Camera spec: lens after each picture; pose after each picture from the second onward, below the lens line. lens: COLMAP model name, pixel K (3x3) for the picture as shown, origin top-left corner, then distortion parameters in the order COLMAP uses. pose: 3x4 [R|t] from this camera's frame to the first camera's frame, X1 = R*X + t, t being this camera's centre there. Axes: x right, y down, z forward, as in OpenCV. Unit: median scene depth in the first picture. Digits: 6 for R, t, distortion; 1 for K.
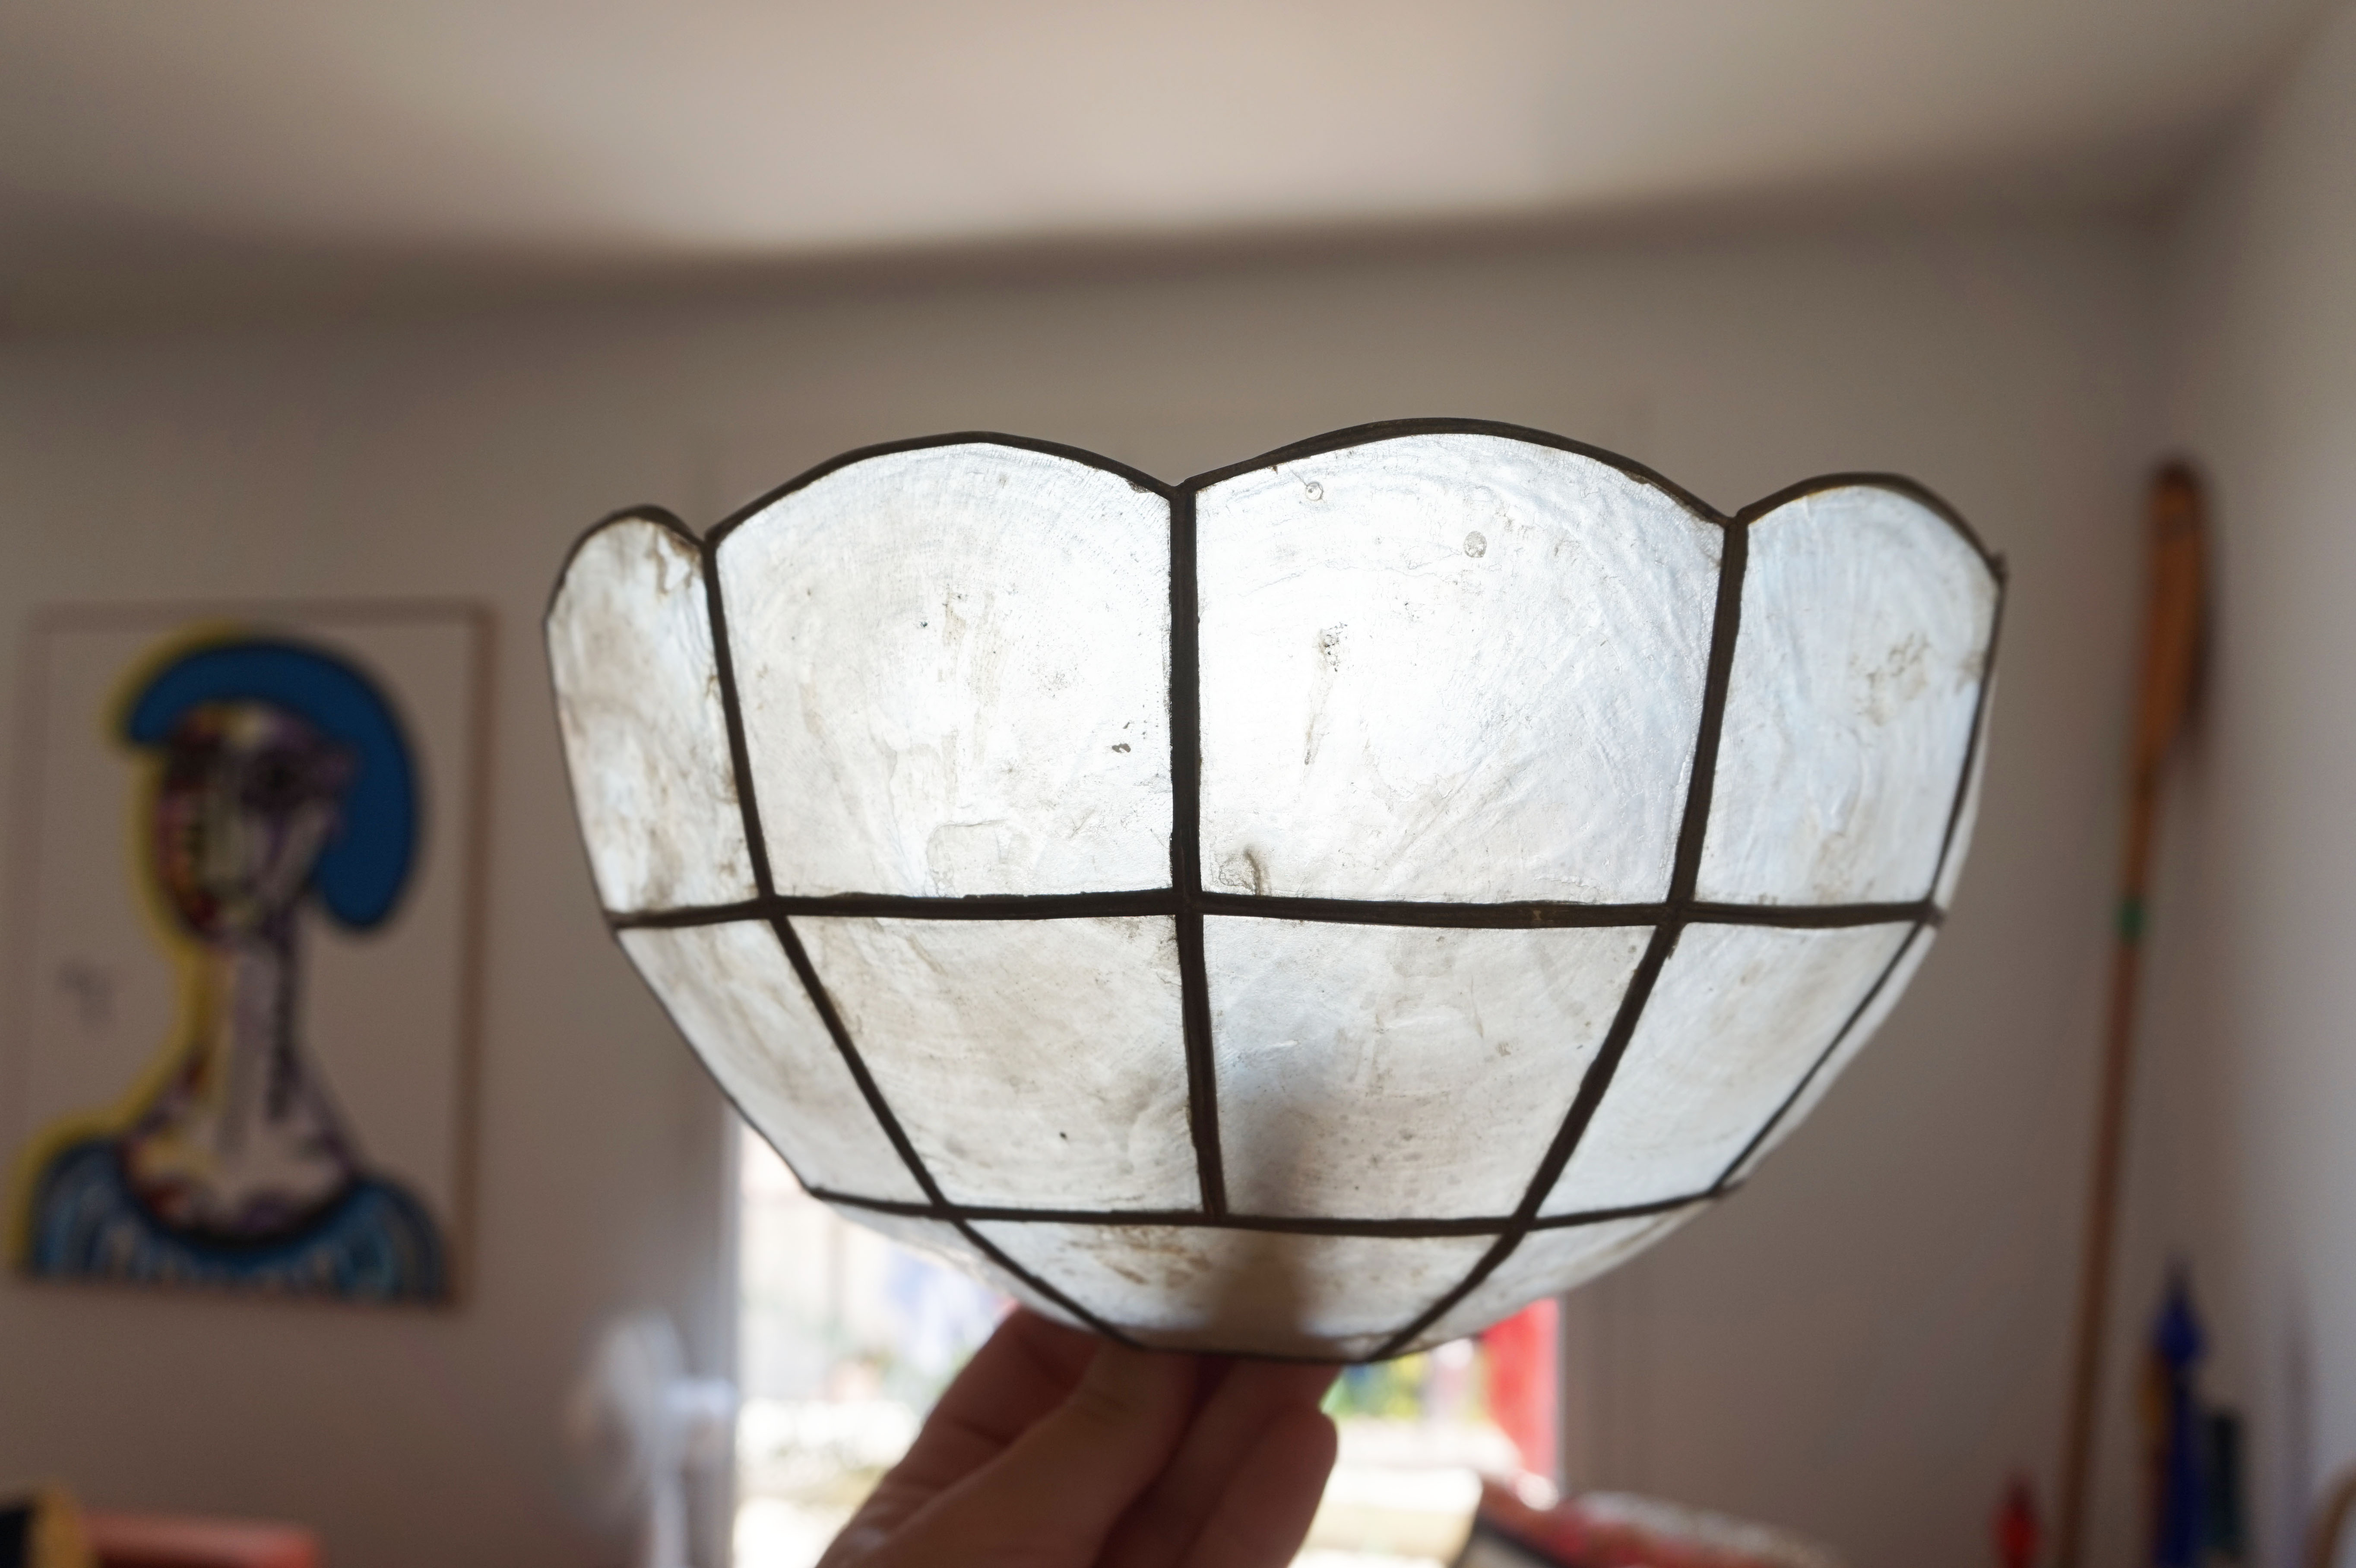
lens RADIAL K [[1880.1, 0, 1178.0], [0, 1880.1, 784.0], [0, 0, 1]] dist [-0.002928, -0.001851]
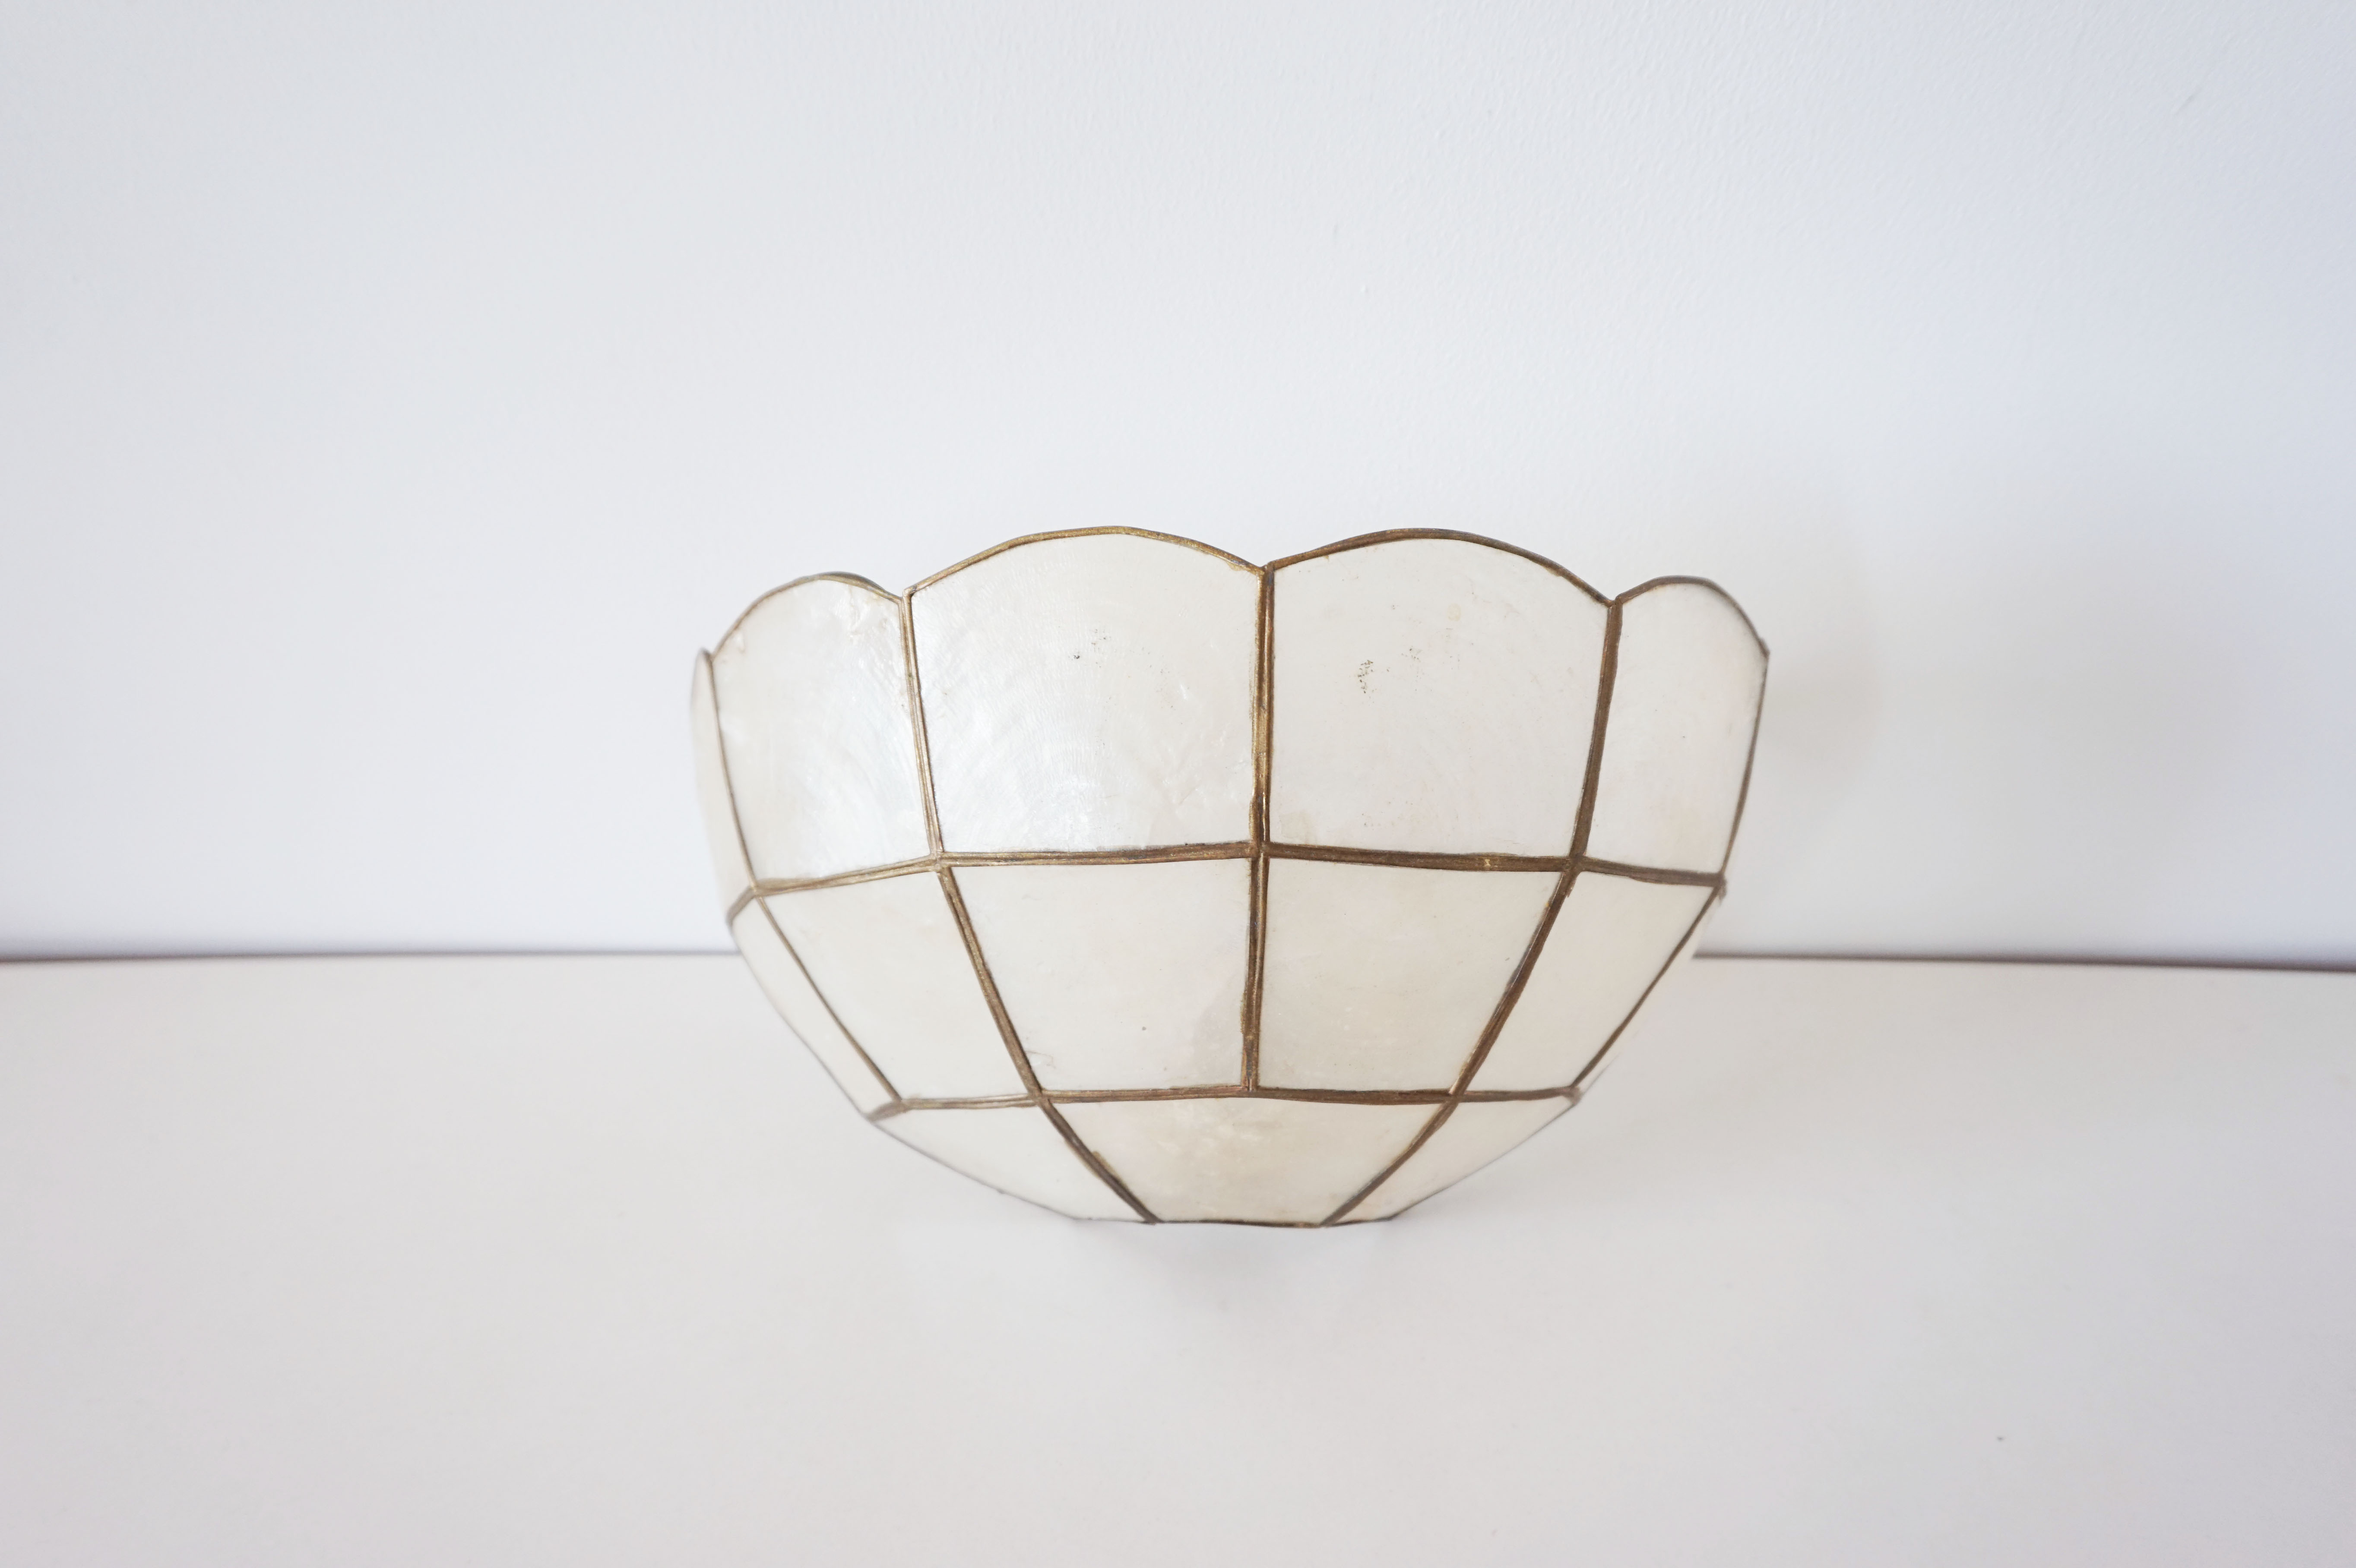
lens RADIAL K [[1880.1, 0, 1178.0], [0, 1880.1, 784.0], [0, 0, 1]] dist [-0.002928, -0.001851]
pose [[0.988230, 0.018151, 0.151897, -0.275188], [-0.008283, 0.997828, -0.065344, 0.106084], [-0.152753, 0.063317, 0.986234, -0.428610]]
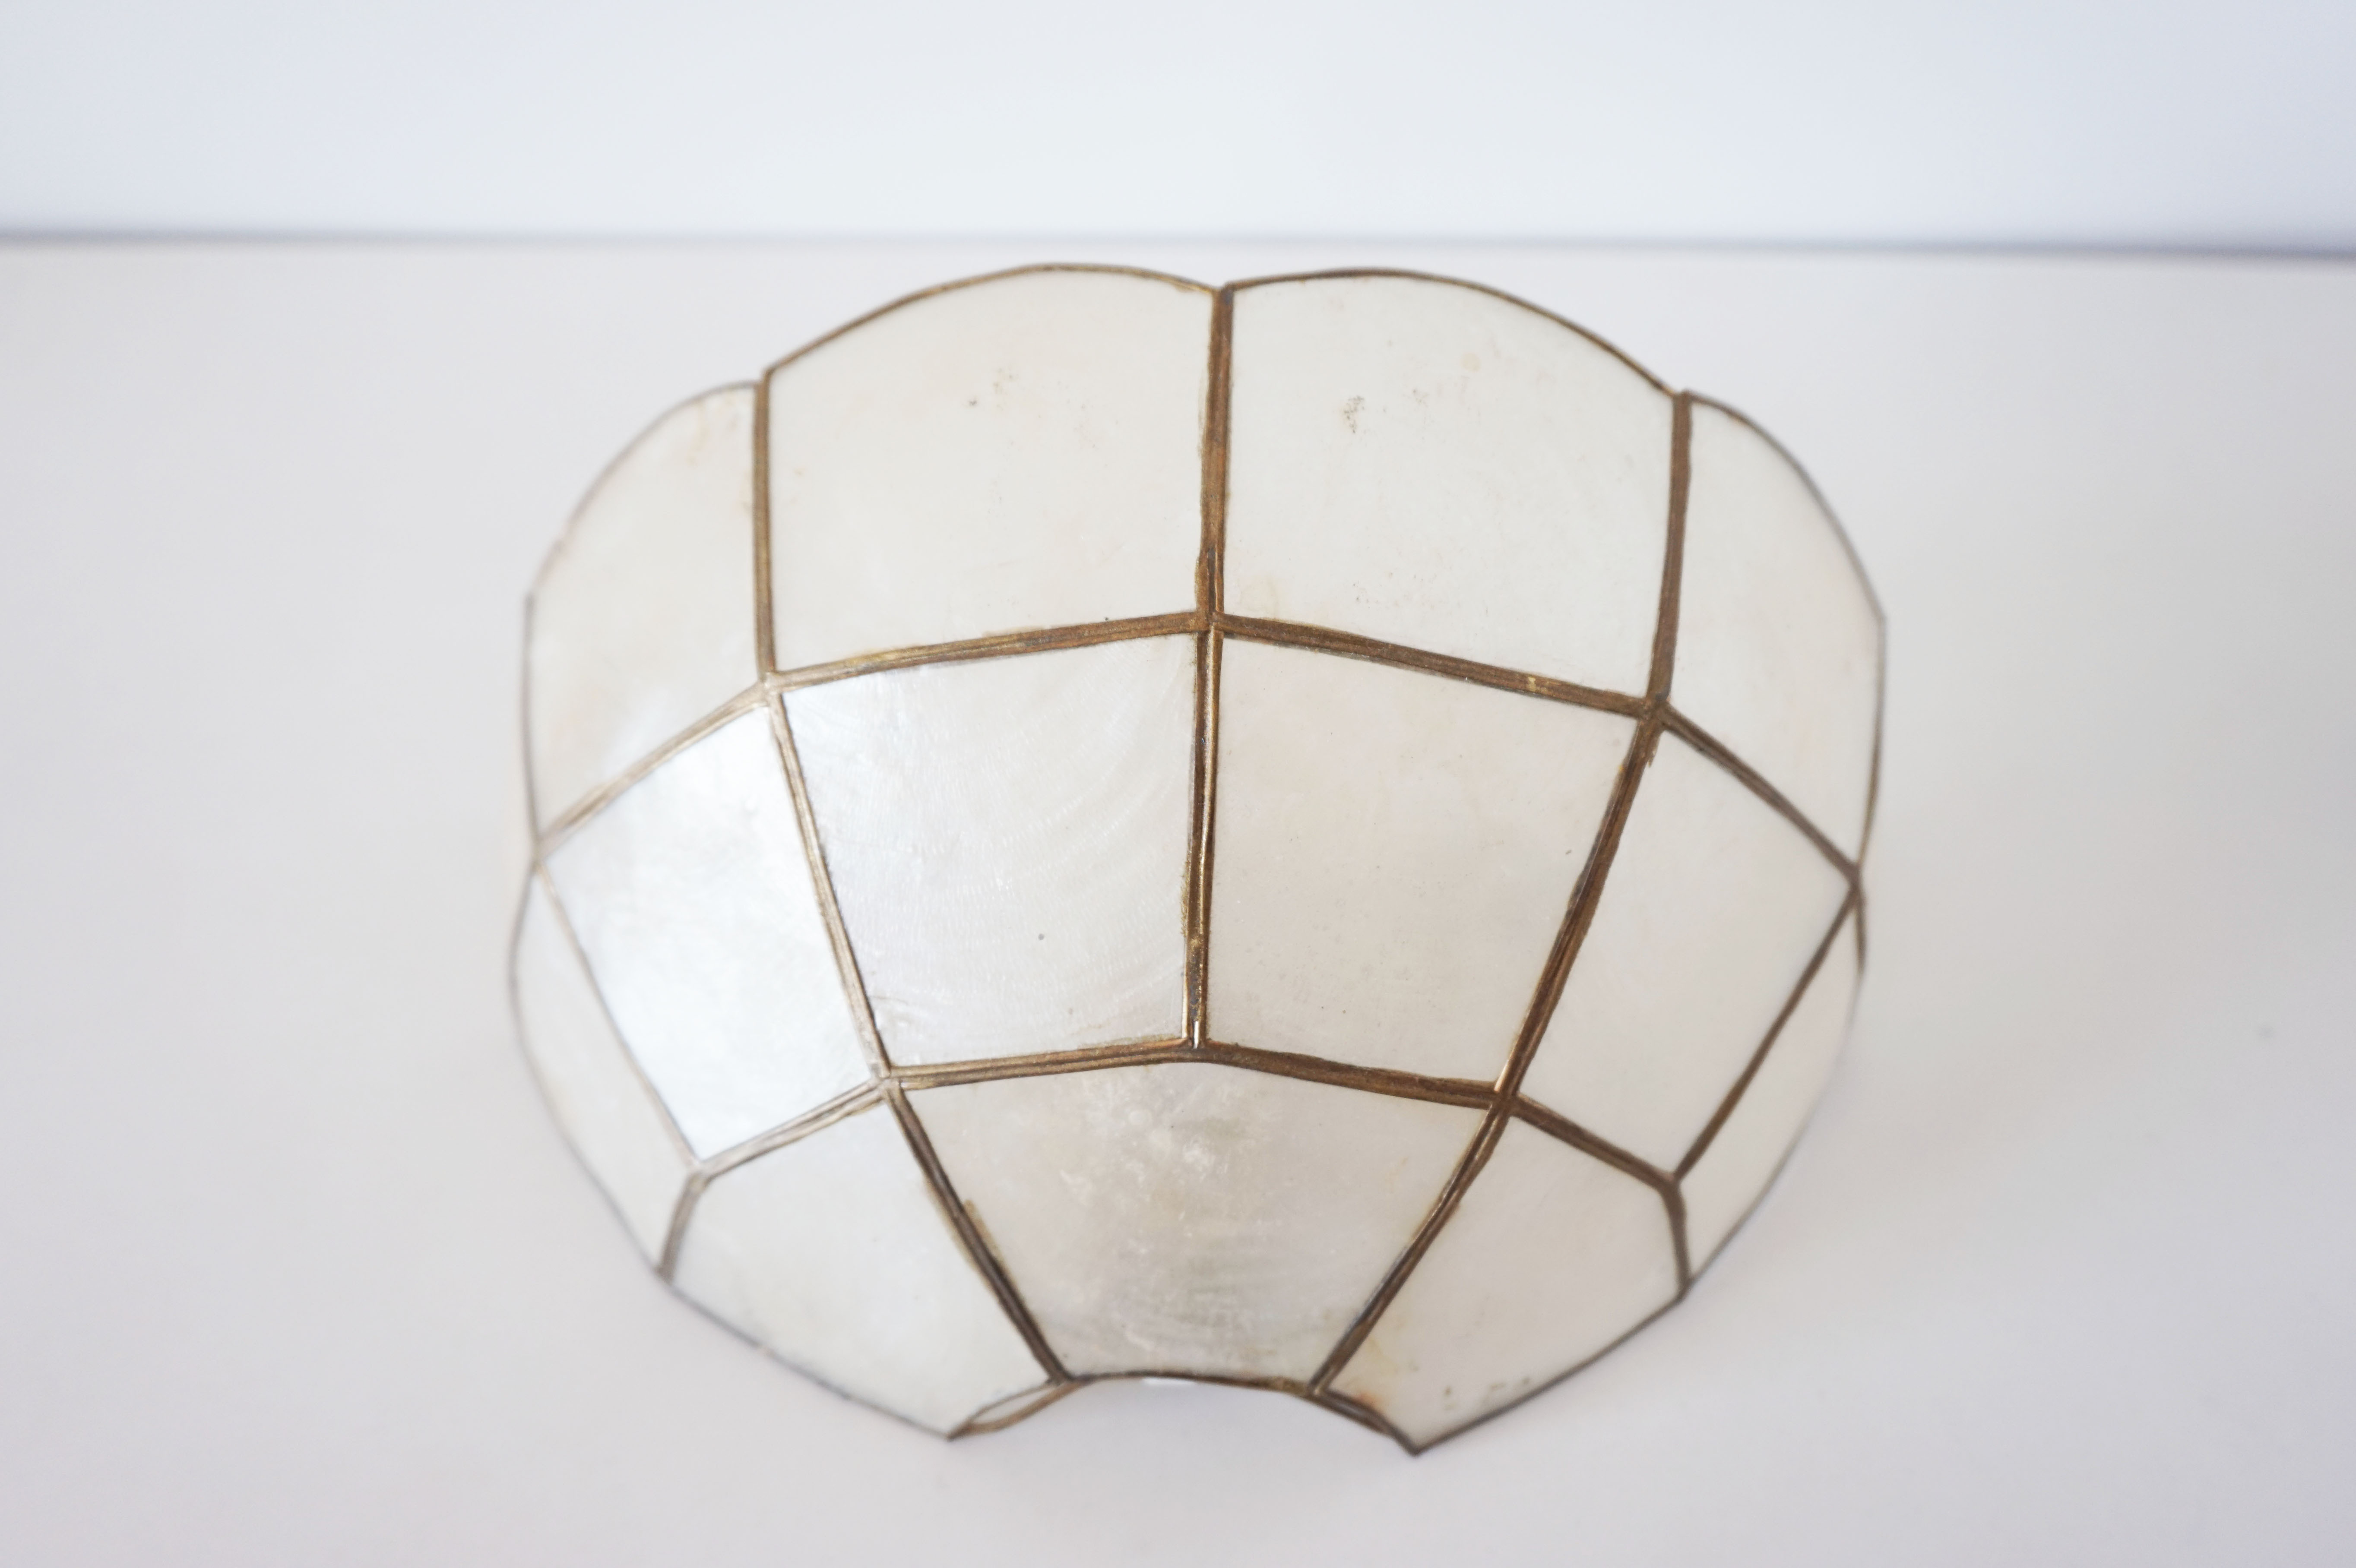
lens RADIAL K [[1880.1, 0, 1178.0], [0, 1880.1, 784.0], [0, 0, 1]] dist [-0.002928, -0.001851]
pose [[0.989263, 0.098617, 0.107862, -0.112942], [-0.035272, 0.877313, -0.478621, 0.626421], [-0.141829, 0.469677, 0.871371, 0.133732]]
